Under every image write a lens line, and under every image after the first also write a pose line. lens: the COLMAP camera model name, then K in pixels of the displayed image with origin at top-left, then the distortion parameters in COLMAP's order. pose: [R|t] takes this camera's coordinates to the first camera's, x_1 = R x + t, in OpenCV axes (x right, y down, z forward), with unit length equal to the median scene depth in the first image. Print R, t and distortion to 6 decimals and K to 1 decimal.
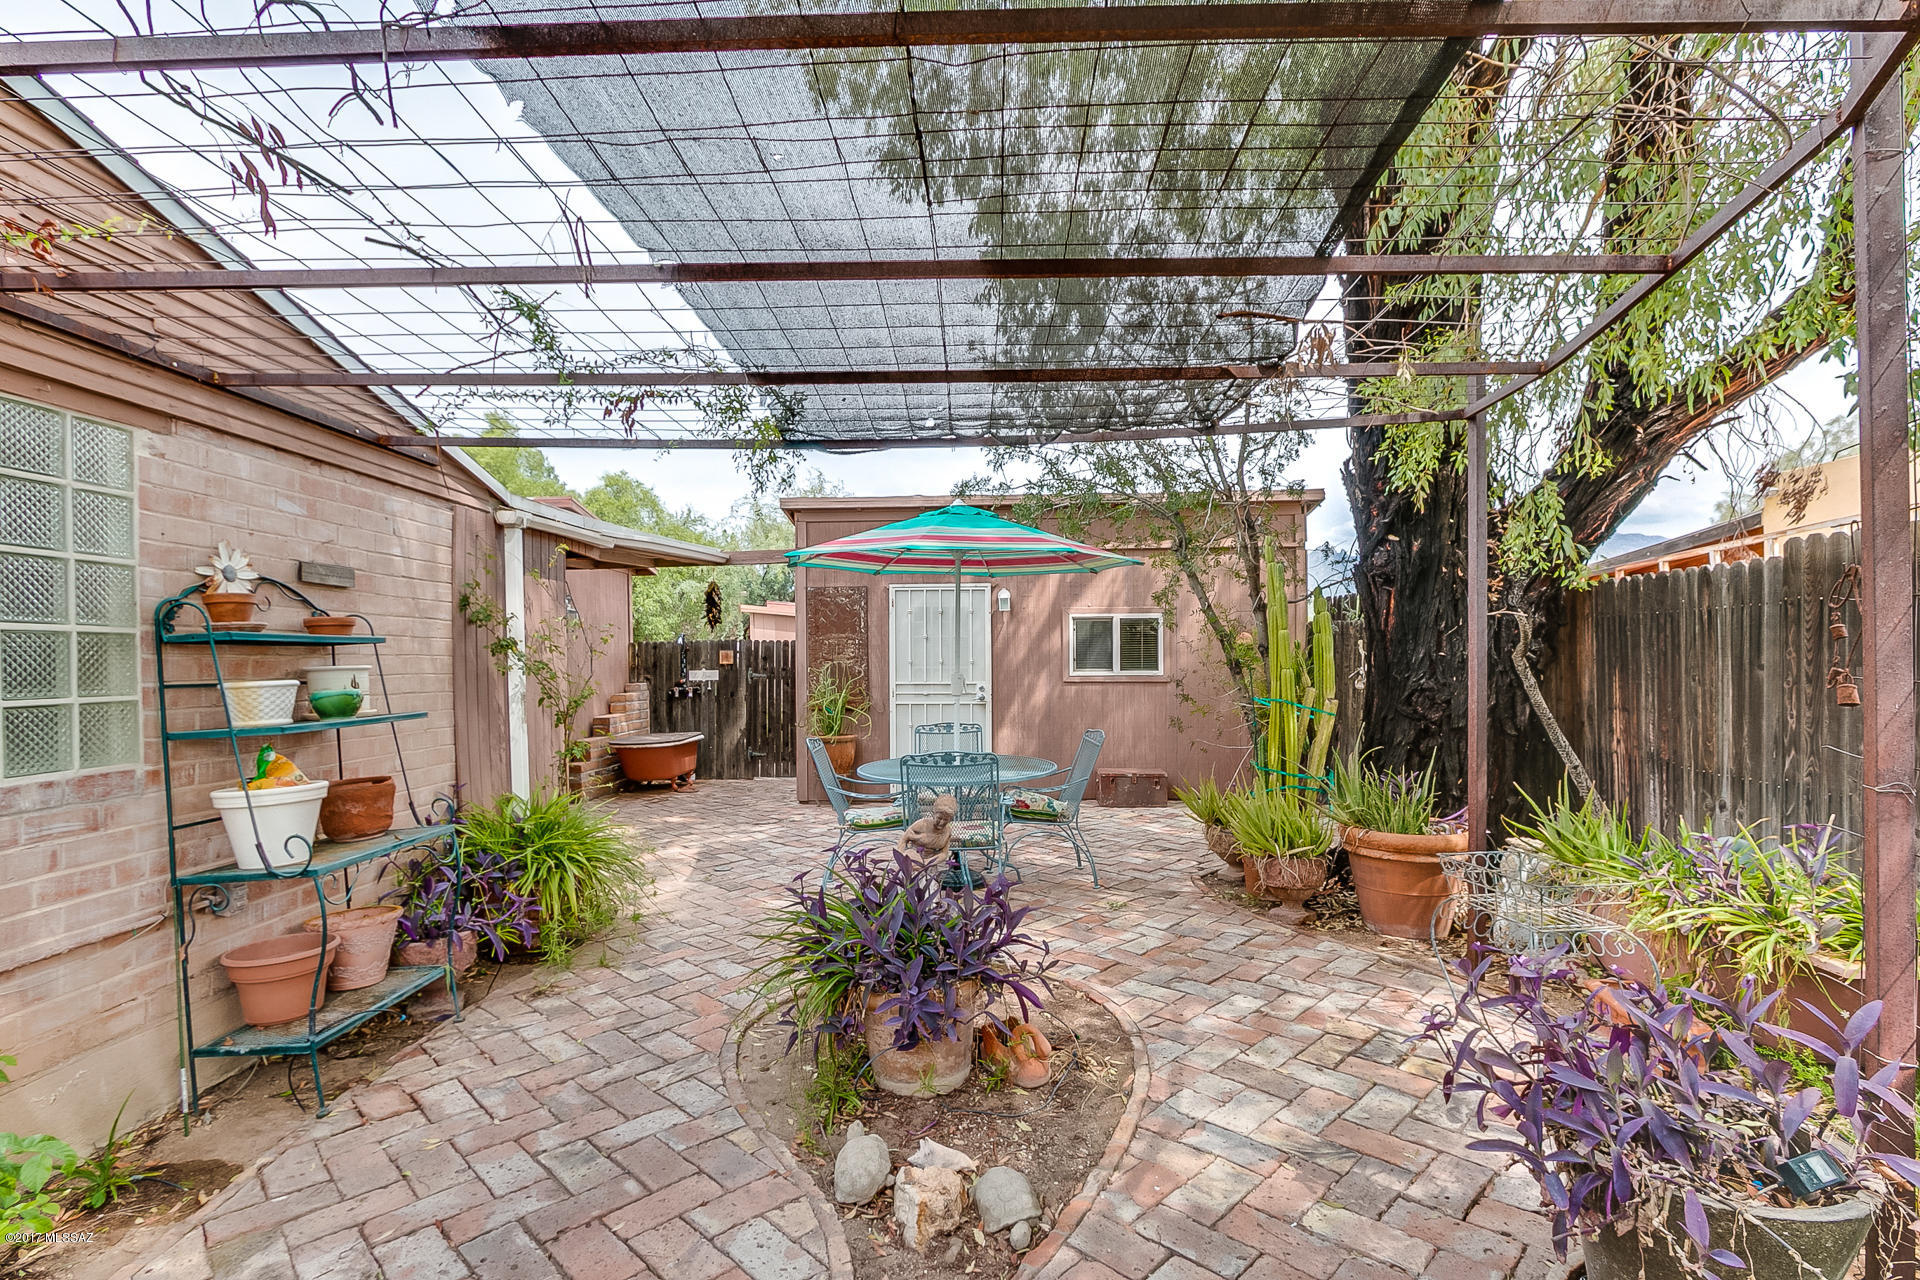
lens RADIAL K [[928.8, 0, 968.0], [0, 928.8, 653.5], [0, 0, 1]] dist [-0.012903, -0.000142]
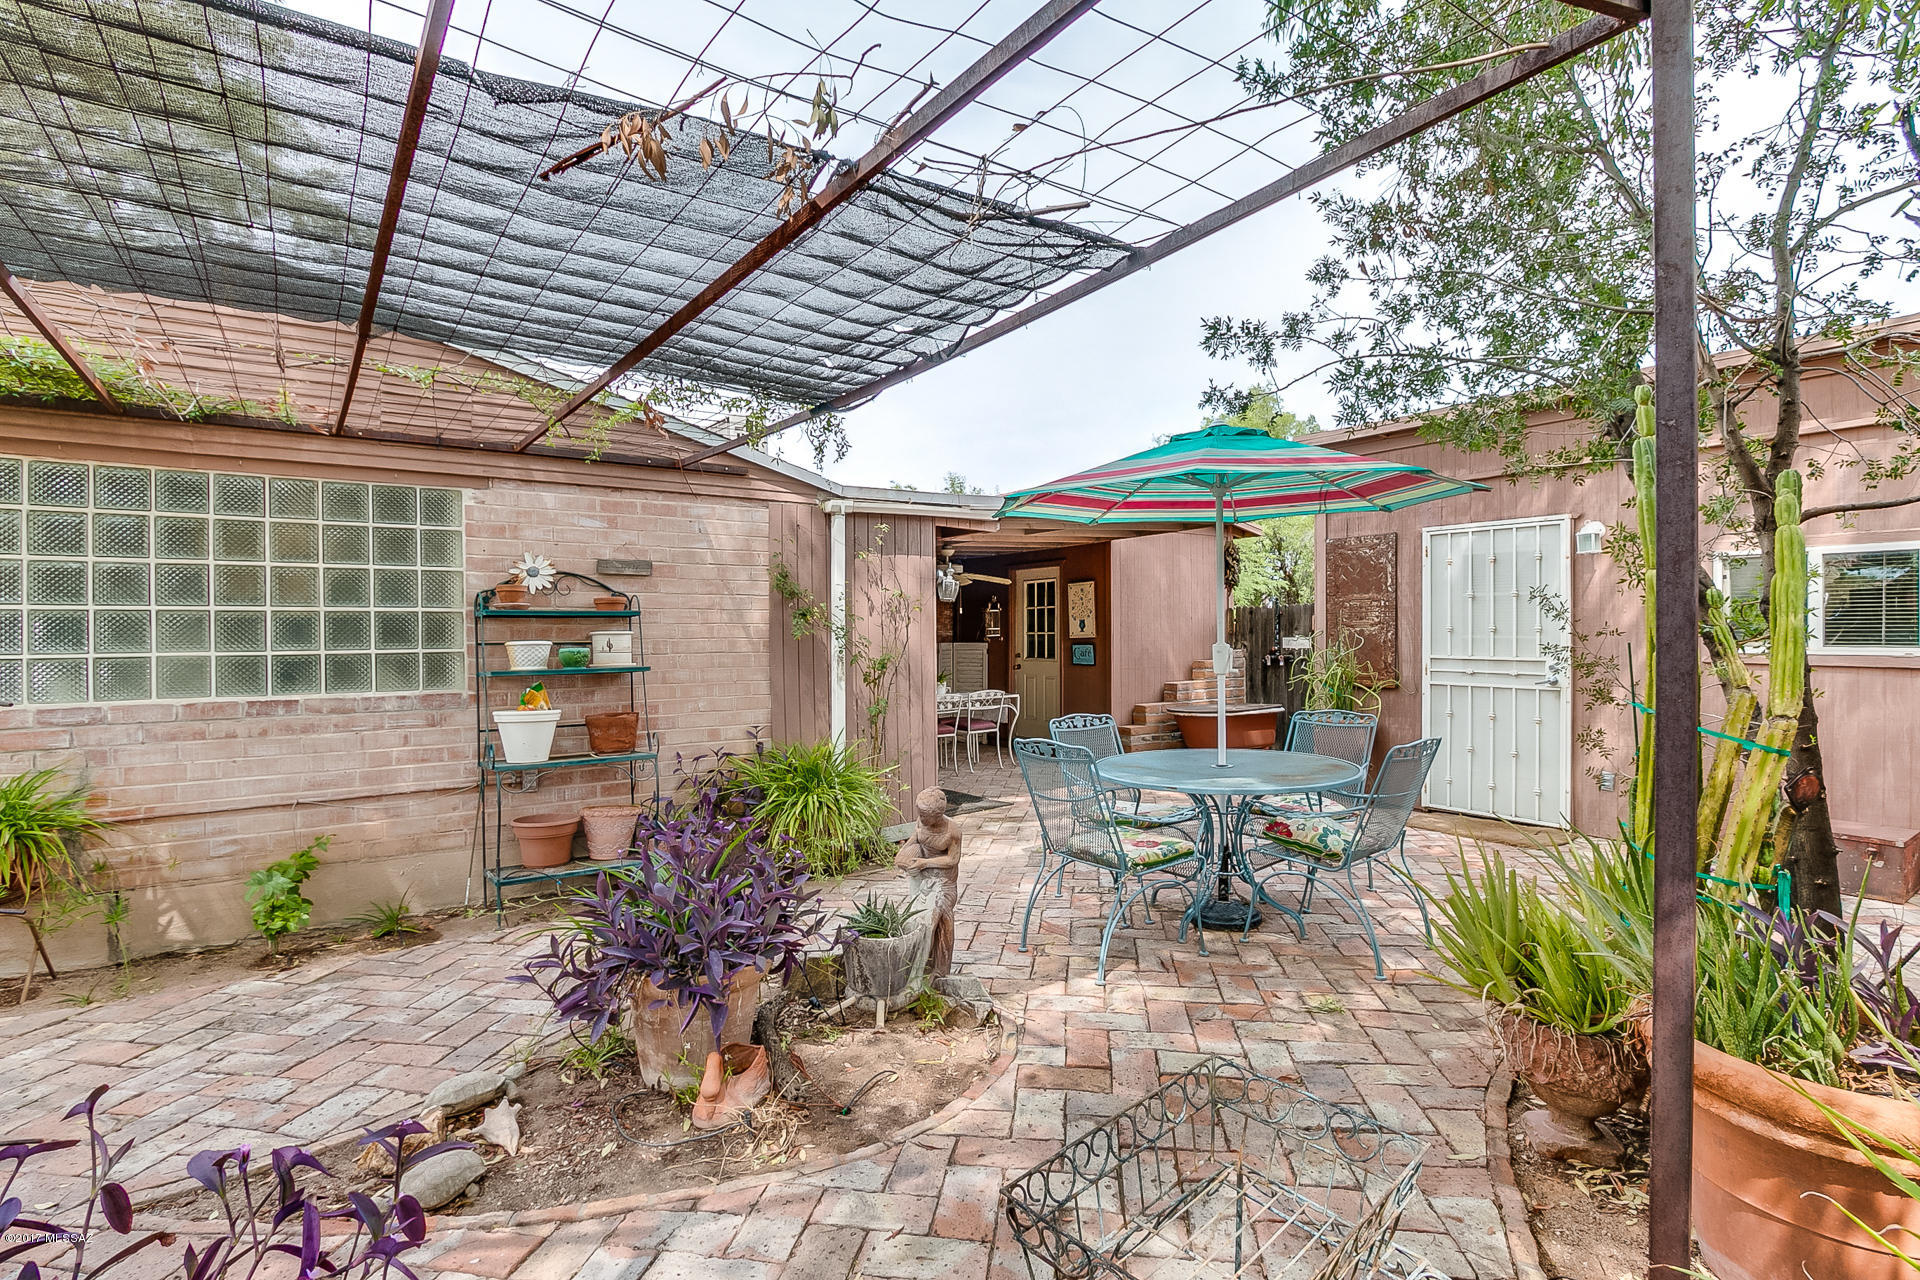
lens RADIAL K [[928.8, 0, 957.5], [0, 928.8, 633.0], [0, 0, 1]] dist [-0.012903, -0.000142]
pose [[0.574305, 0.007365, -0.818608, 0.791642], [0.006234, 0.999891, 0.013369, -0.000341], [0.818618, -0.012781, 0.574196, 0.617956]]
